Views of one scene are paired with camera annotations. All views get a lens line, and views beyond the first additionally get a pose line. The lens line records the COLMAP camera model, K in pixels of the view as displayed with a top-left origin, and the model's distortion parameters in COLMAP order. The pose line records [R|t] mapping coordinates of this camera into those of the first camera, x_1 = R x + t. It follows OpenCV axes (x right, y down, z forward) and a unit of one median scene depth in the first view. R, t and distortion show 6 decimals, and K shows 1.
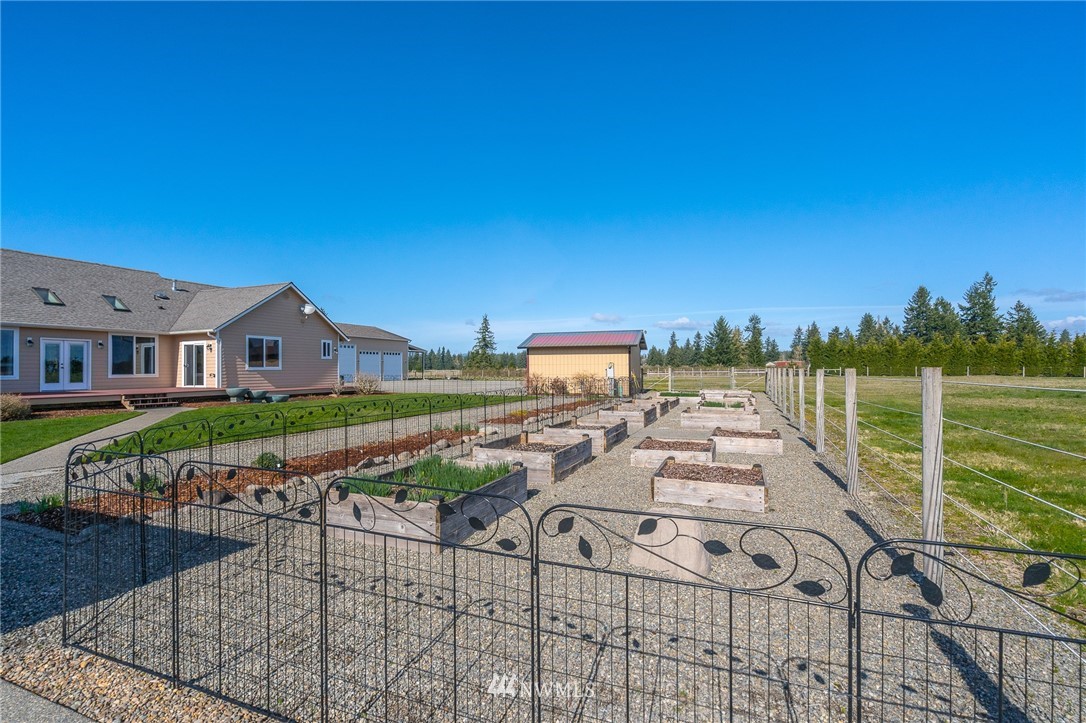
lens RADIAL K [[507.4, 0, 543.0], [0, 507.4, 361.5], [0, 0, 1]] dist [0.002387, 0.000438]
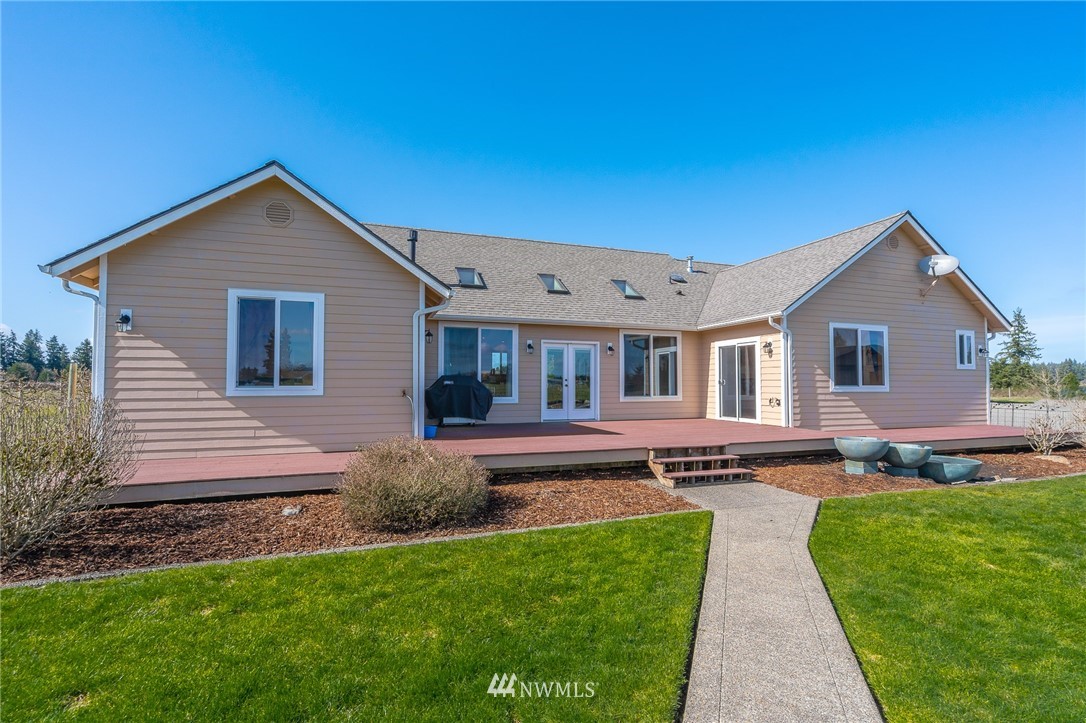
lens RADIAL K [[507.4, 0, 543.0], [0, 507.4, 361.5], [0, 0, 1]] dist [0.002387, 0.000438]
pose [[0.666783, -0.023899, -0.744869, -0.410985], [0.003115, 0.999566, -0.029282, 0.000240], [0.745246, 0.017205, 0.666568, 0.465667]]
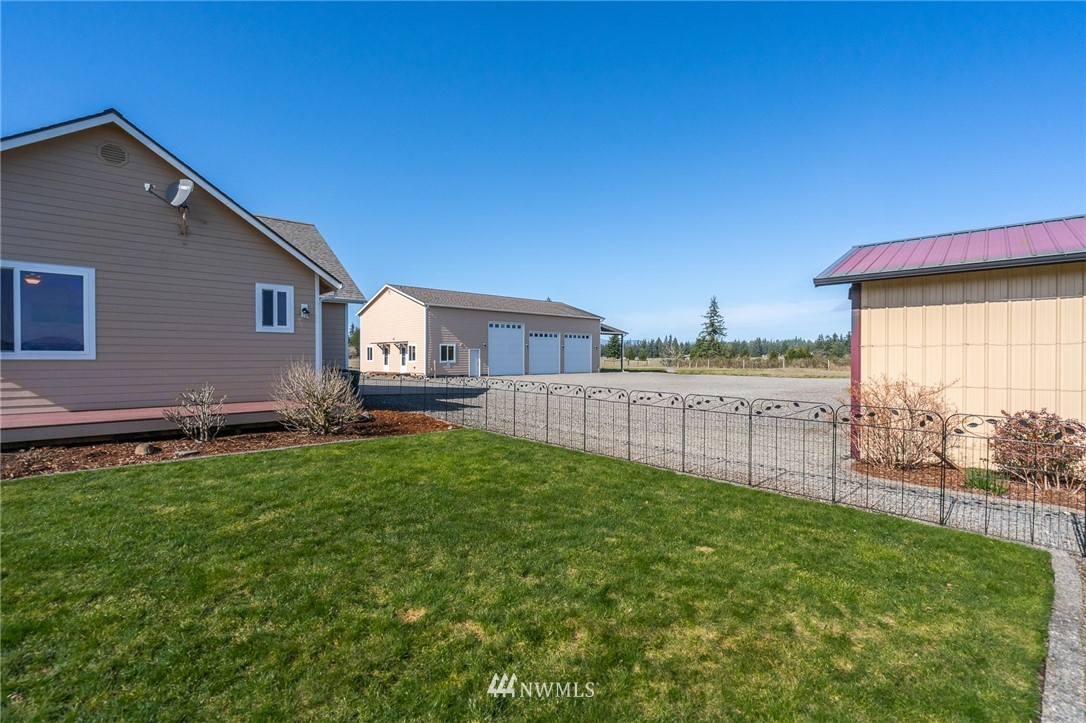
lens RADIAL K [[507.4, 0, 543.0], [0, 507.4, 361.5], [0, 0, 1]] dist [0.002387, 0.000438]
pose [[0.905398, 0.007605, -0.424496, -0.084533], [0.002239, 0.999740, 0.022688, 0.011211], [0.424558, -0.021492, 0.905145, 0.897038]]
